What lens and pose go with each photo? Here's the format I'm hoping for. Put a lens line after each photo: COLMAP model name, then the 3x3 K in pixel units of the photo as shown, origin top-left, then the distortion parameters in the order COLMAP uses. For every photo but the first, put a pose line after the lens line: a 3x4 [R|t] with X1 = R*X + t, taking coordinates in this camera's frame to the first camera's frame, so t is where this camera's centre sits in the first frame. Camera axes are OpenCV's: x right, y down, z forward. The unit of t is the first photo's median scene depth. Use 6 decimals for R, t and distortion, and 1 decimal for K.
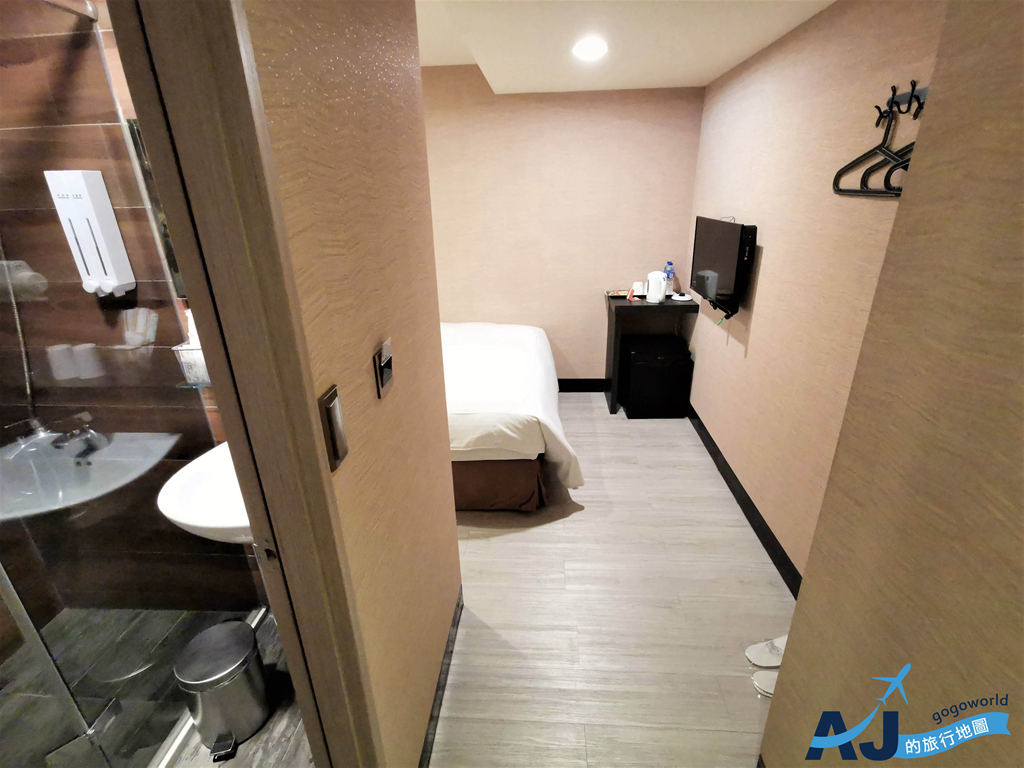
lens RADIAL K [[491.0, 0, 511.6], [0, 491.0, 382.3], [0, 0, 1]] dist [0.031512, -0.002323]
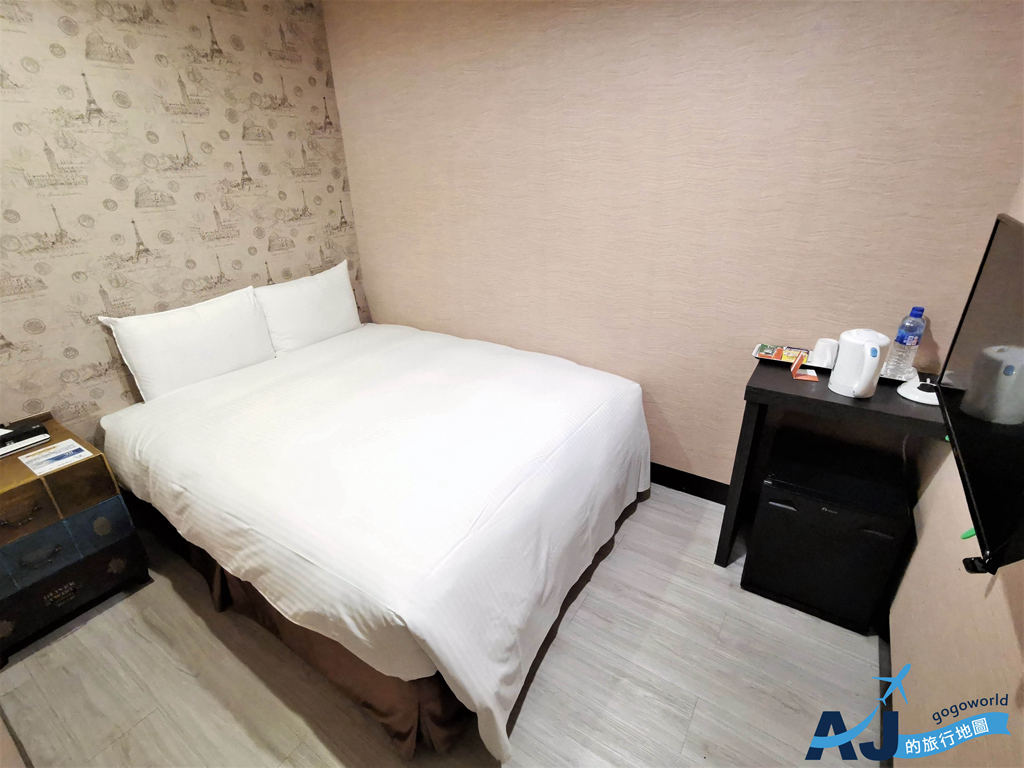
lens RADIAL K [[491.0, 0, 509.1], [0, 491.0, 381.2], [0, 0, 1]] dist [0.031512, -0.002323]
pose [[0.871566, 0.210361, -0.442856, 0.190995], [-0.183378, 0.977583, 0.103463, -0.142841], [0.454693, -0.008965, 0.890603, 0.372106]]
